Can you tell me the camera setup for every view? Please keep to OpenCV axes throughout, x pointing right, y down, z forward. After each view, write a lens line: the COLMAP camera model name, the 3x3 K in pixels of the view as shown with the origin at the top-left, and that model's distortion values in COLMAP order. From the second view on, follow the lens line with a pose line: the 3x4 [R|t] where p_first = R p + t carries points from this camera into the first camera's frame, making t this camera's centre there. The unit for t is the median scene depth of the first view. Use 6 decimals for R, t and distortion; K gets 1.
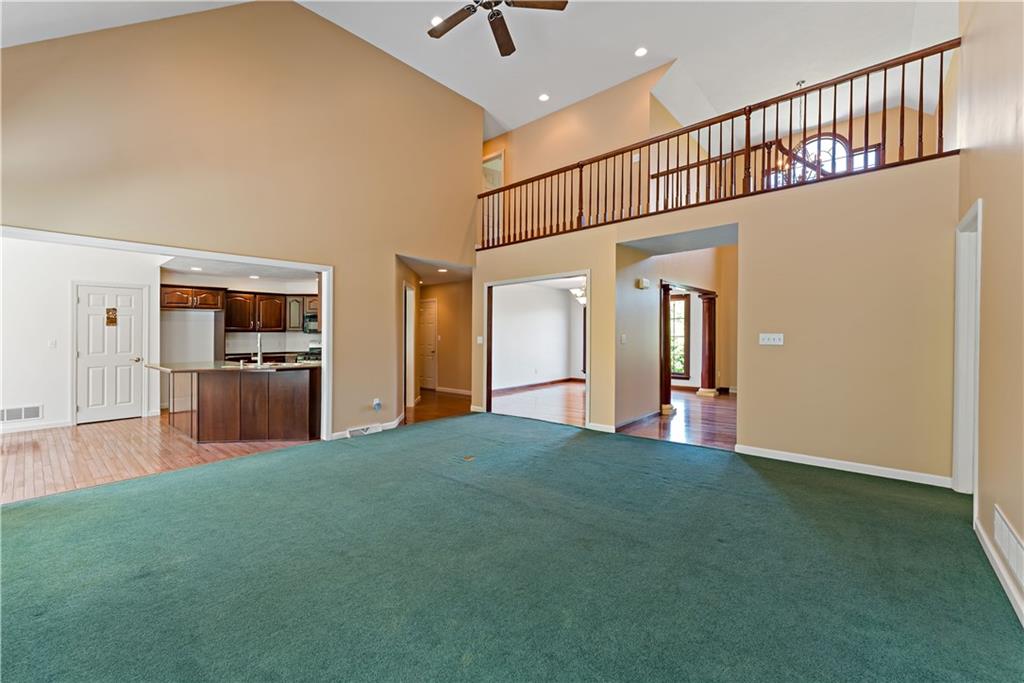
lens RADIAL K [[416.1, 0, 512.6], [0, 416.1, 340.5], [0, 0, 1]] dist [0.003131, 0.000025]
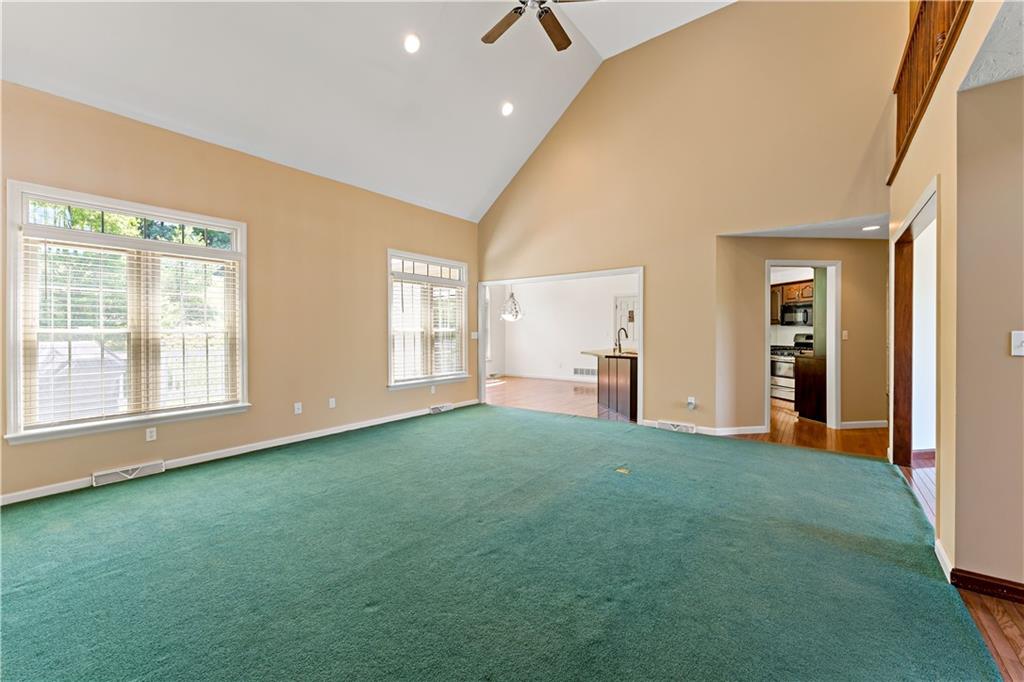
lens RADIAL K [[416.1, 0, 513.2], [0, 416.1, 336.4], [0, 0, 1]] dist [0.003131, 0.000025]
pose [[0.058909, 0.019382, -0.998075, 0.594072], [-0.001775, 0.999812, 0.019311, -0.014270], [0.998262, 0.000634, 0.058932, 0.561082]]
